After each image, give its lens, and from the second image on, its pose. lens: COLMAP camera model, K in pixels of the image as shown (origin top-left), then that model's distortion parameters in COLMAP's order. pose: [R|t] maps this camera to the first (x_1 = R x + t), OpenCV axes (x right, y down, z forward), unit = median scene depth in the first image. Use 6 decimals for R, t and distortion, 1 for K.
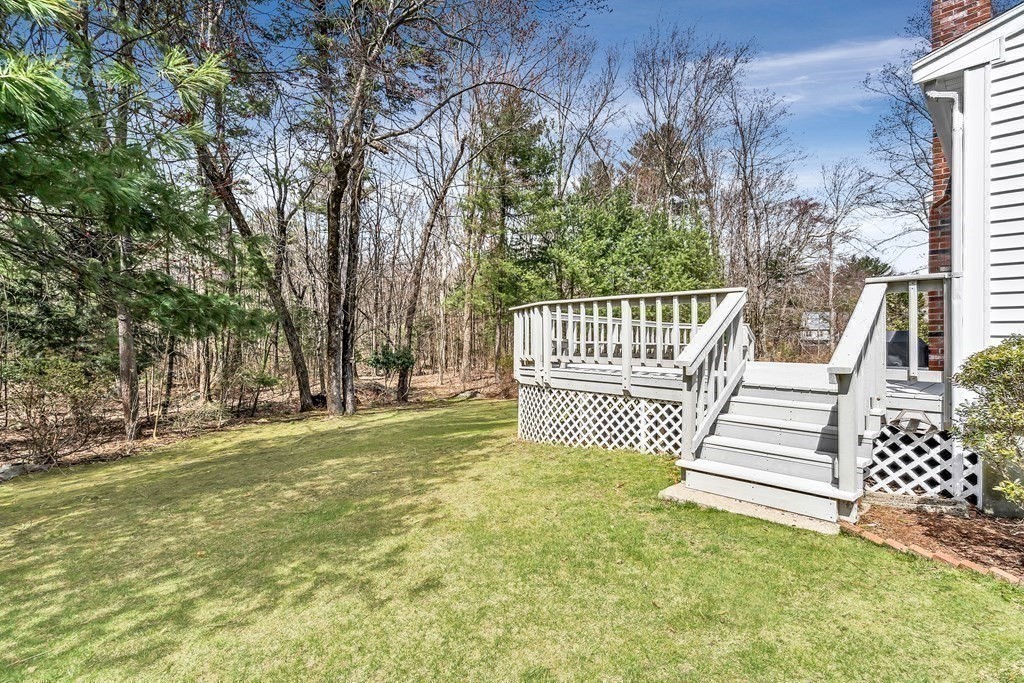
lens RADIAL K [[464.7, 0, 511.8], [0, 464.7, 343.9], [0, 0, 1]] dist [-0.004272, 0.000761]
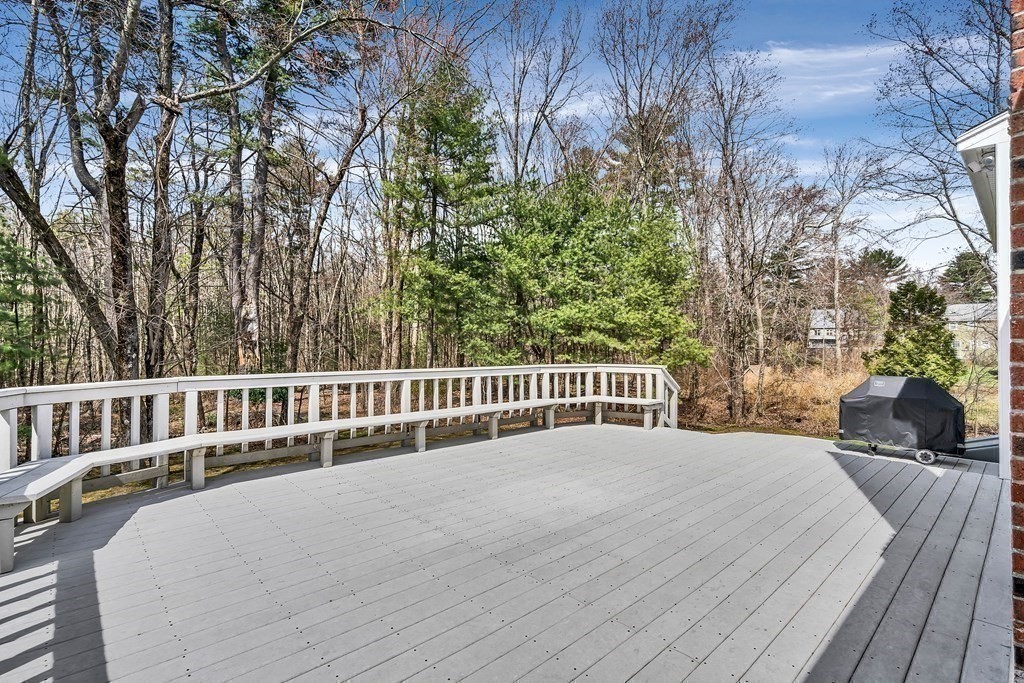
lens RADIAL K [[464.0, 0, 527.6], [0, 464.0, 342.1], [0, 0, 1]] dist [0.009727, 0.000108]
pose [[0.999917, -0.012614, 0.002456, 0.121339], [0.012609, 0.999918, 0.002040, -0.028618], [-0.002481, -0.002009, 0.999995, 0.142809]]
